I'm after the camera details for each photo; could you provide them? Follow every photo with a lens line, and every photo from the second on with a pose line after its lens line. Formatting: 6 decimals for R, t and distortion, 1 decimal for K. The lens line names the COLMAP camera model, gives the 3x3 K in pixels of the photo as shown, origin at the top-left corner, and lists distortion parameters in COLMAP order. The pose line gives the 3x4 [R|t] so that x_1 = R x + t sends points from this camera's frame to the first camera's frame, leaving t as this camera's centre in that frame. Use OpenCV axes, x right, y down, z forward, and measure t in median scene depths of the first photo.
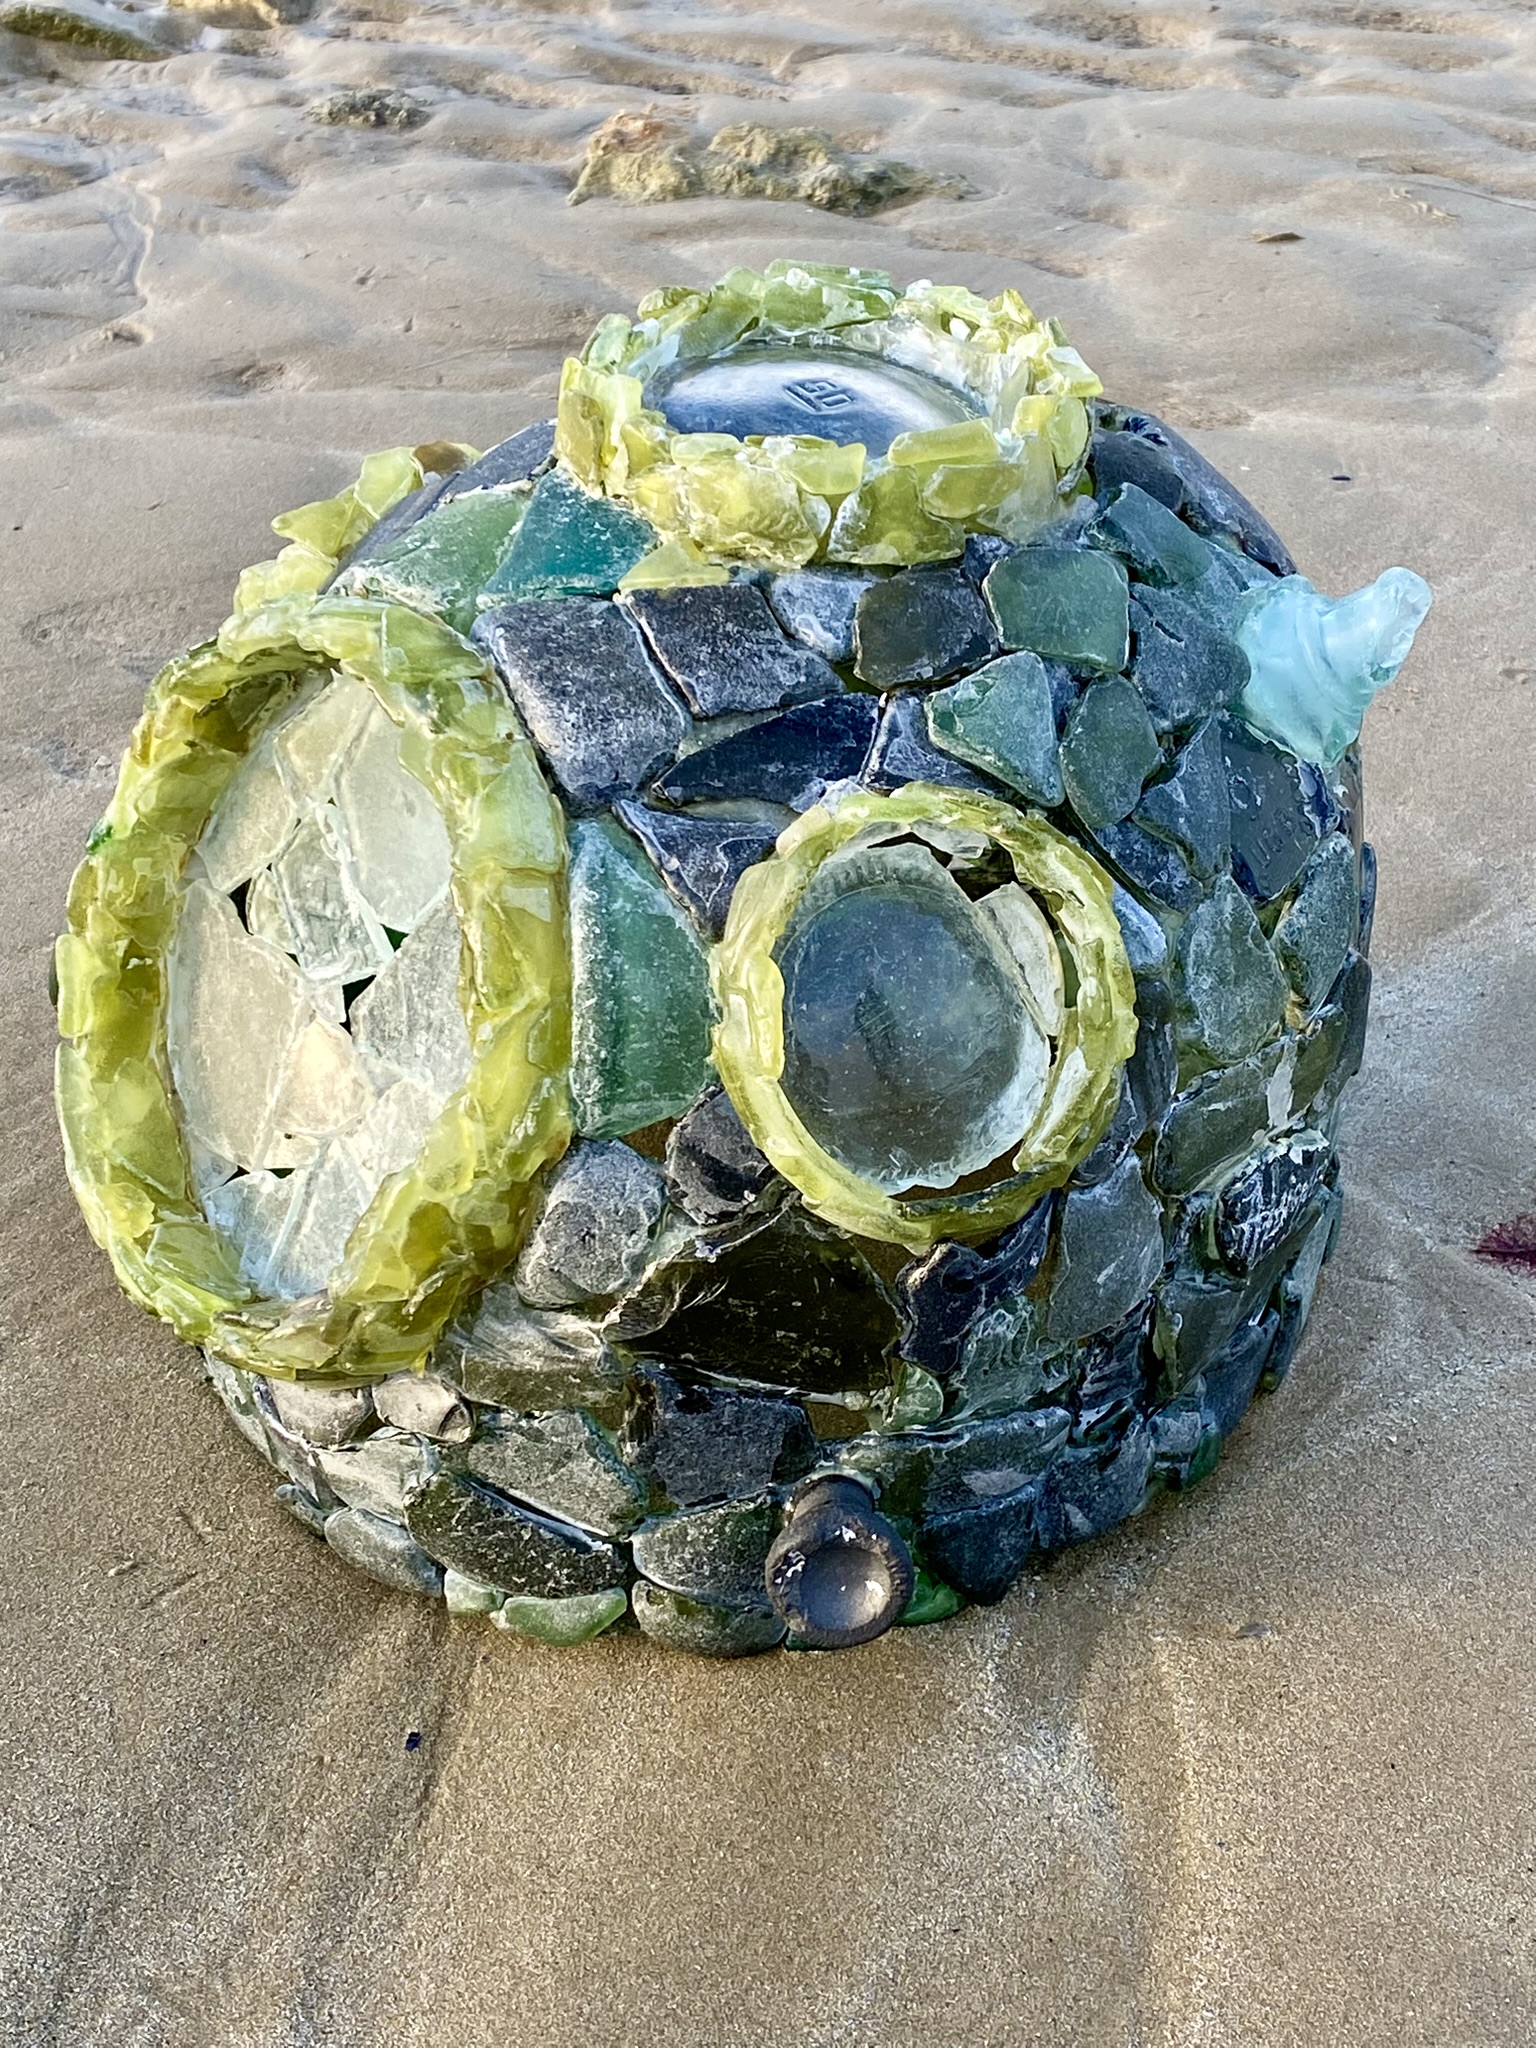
lens RADIAL K [[3122.7, 0, 783.7], [0, 3122.7, 1007.9], [0, 0, 1]] dist [0.109954, 0.000000]
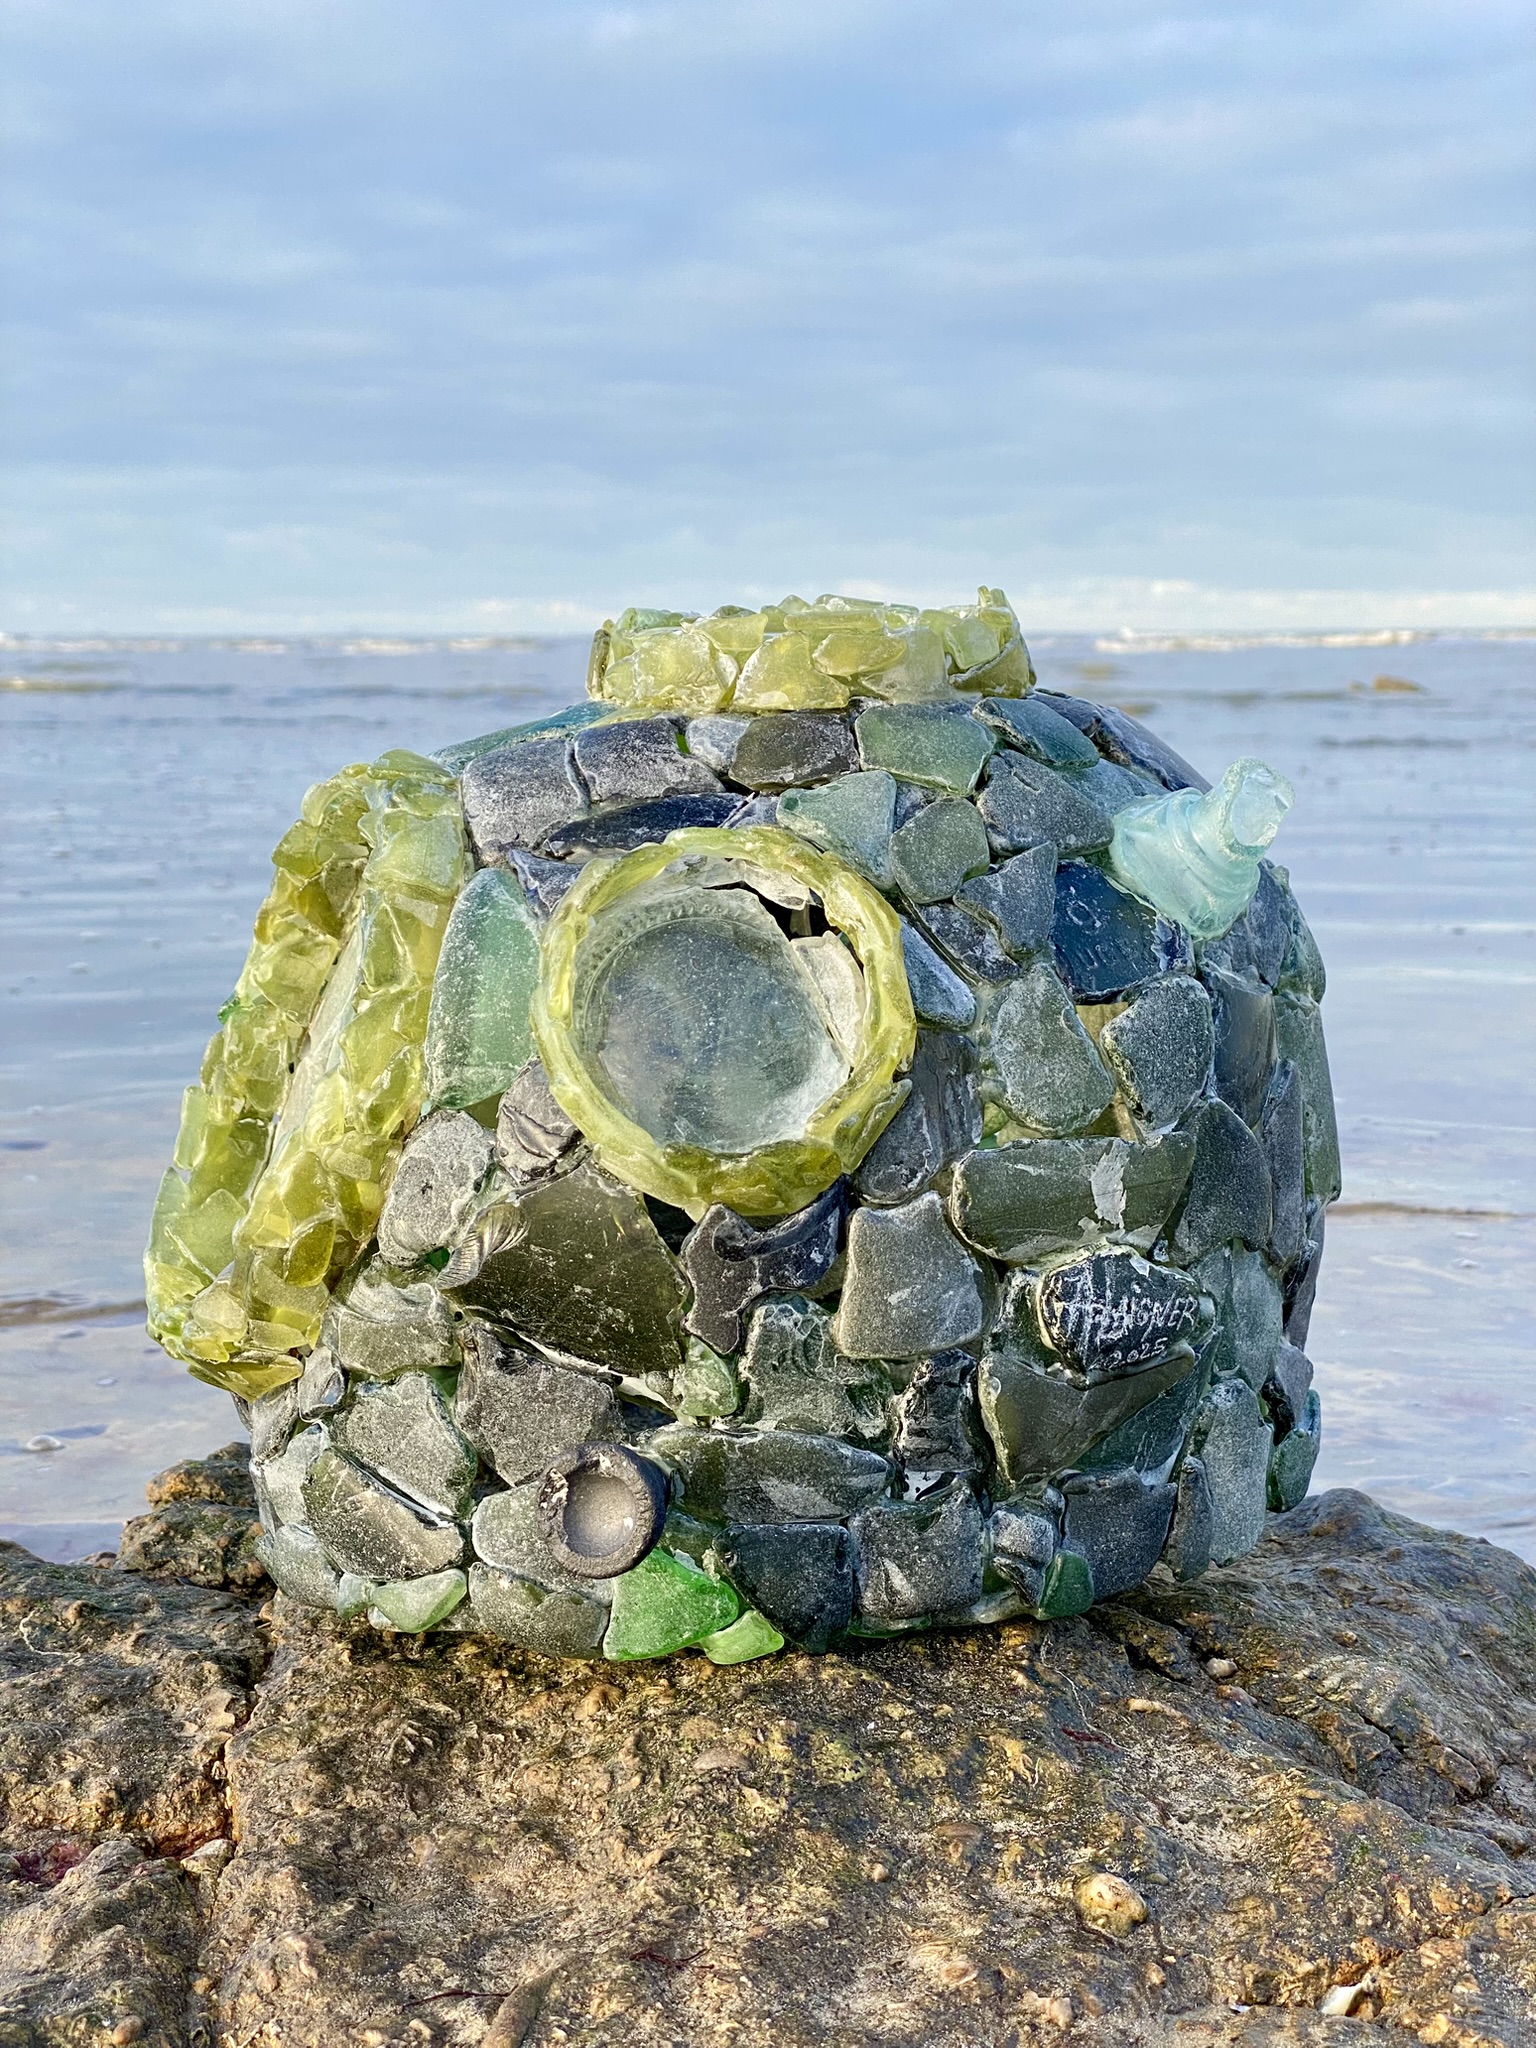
lens RADIAL K [[3122.7, 0, 758.3], [0, 3122.7, 1046.0], [0, 0, 1]] dist [0.109954, 0.000000]
pose [[0.943060, 0.013540, -0.332347, 0.430231], [-0.142852, 0.918820, -0.367918, 0.425241], [0.300386, 0.394445, 0.868436, 0.000249]]
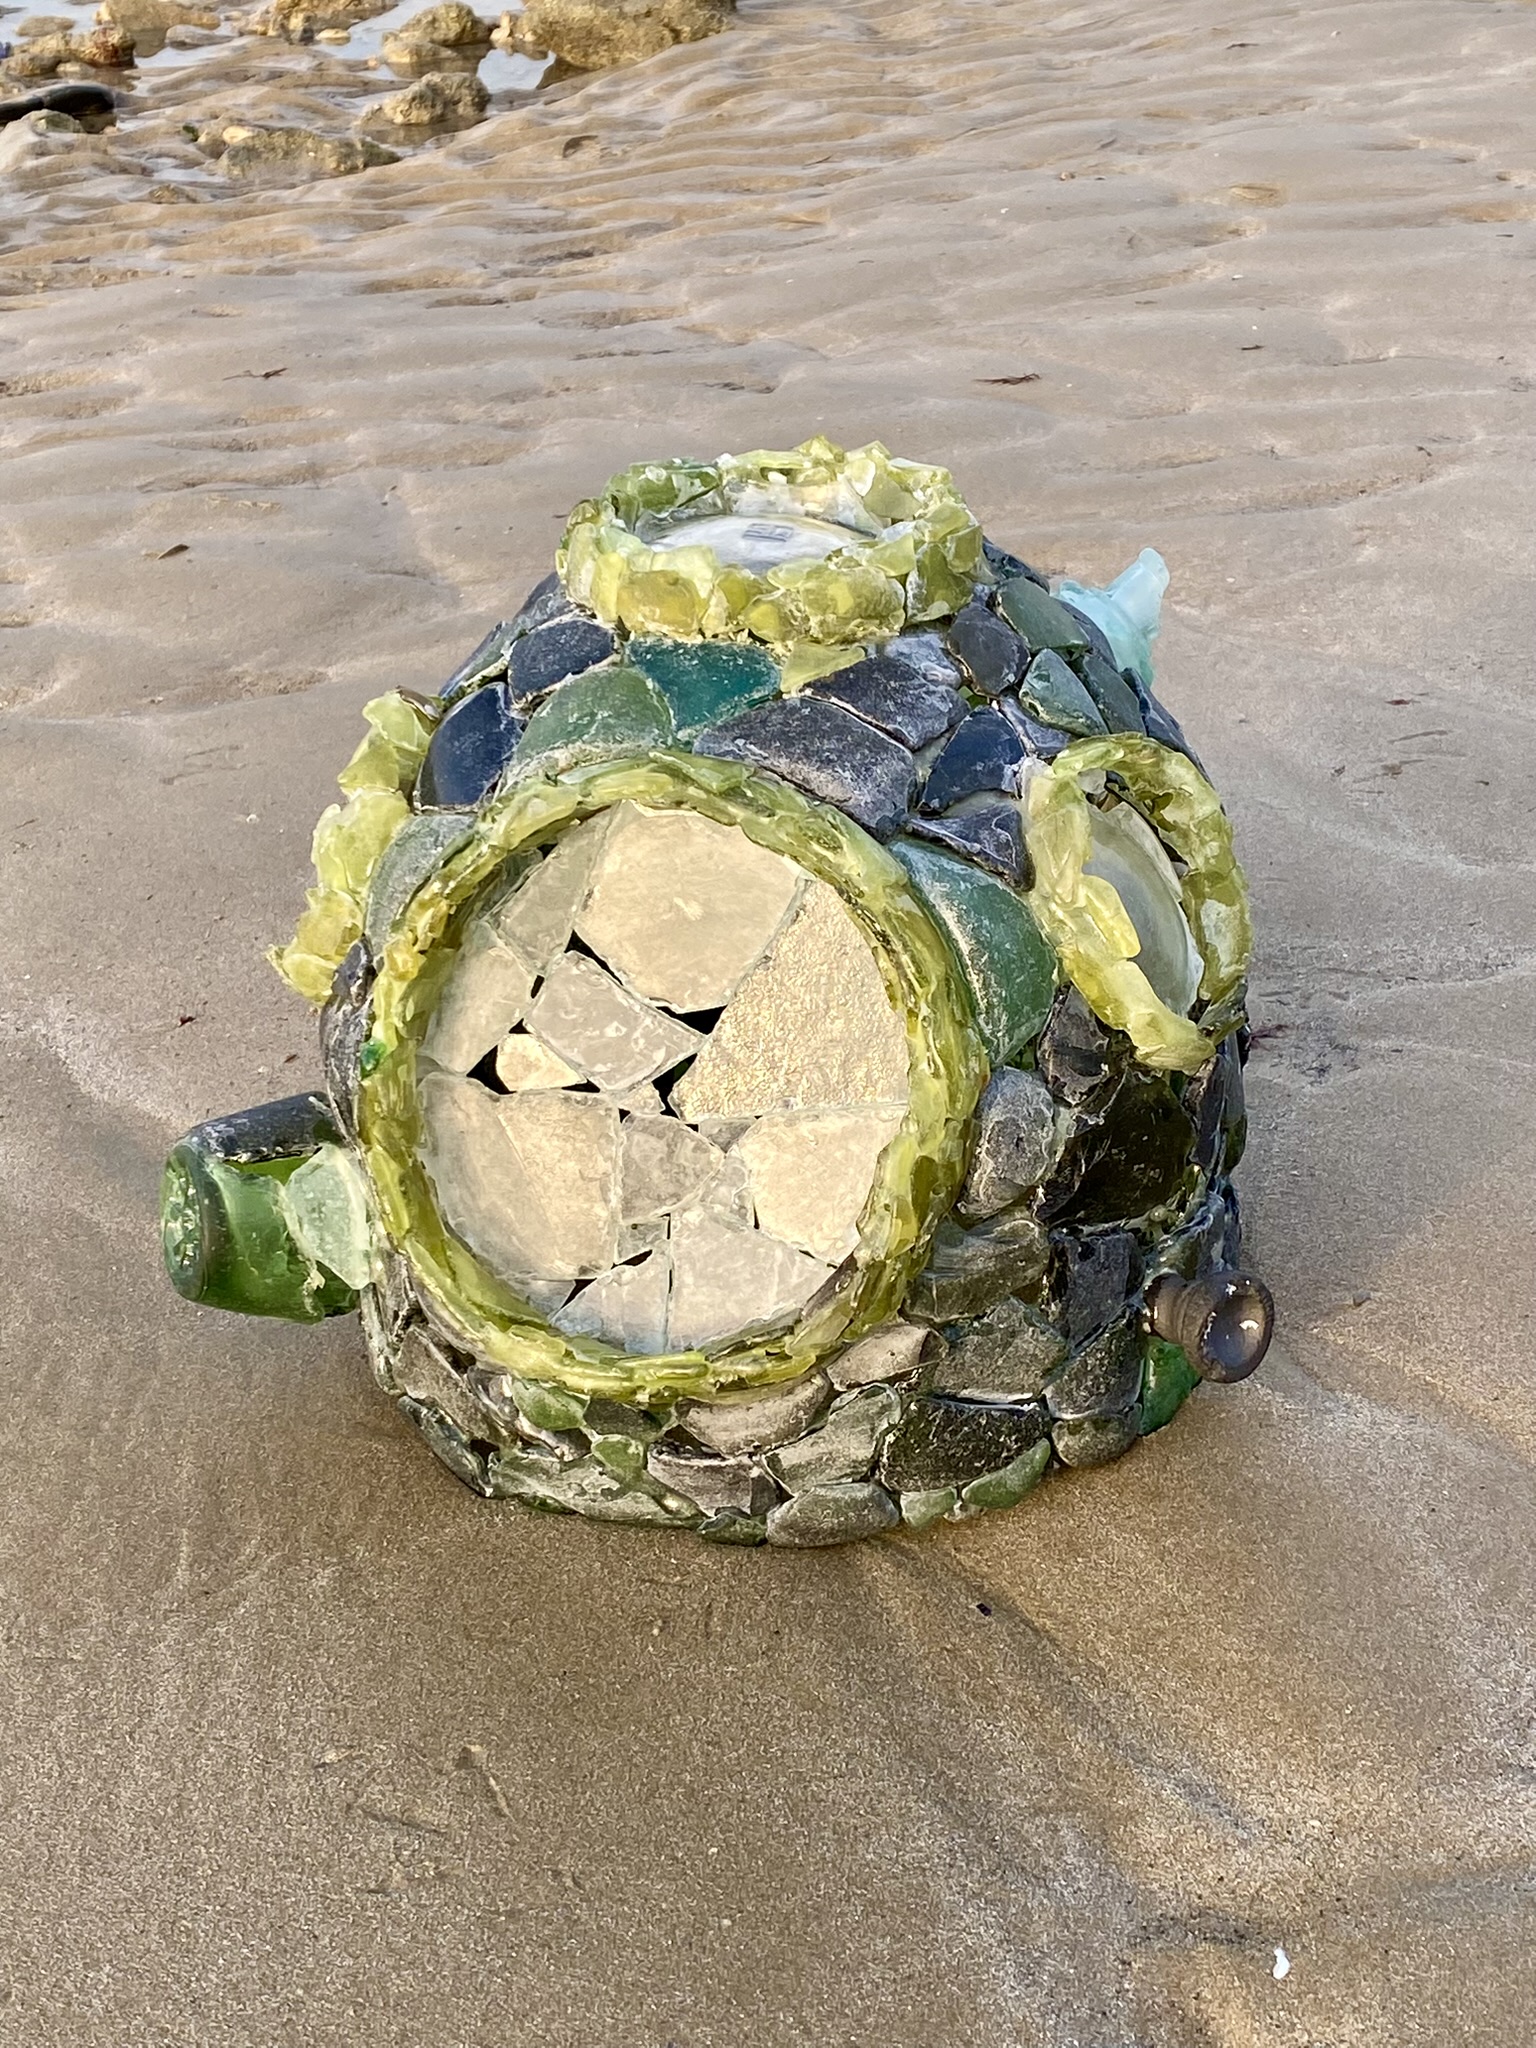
lens RADIAL K [[3122.7, 0, 777.8], [0, 3122.7, 1027.0], [0, 0, 1]] dist [0.109954, 0.000000]
pose [[0.773162, -0.326373, 0.543784, -0.801379], [0.388720, 0.921356, 0.000298, -0.009009], [-0.501116, 0.211150, 0.839225, -0.039673]]
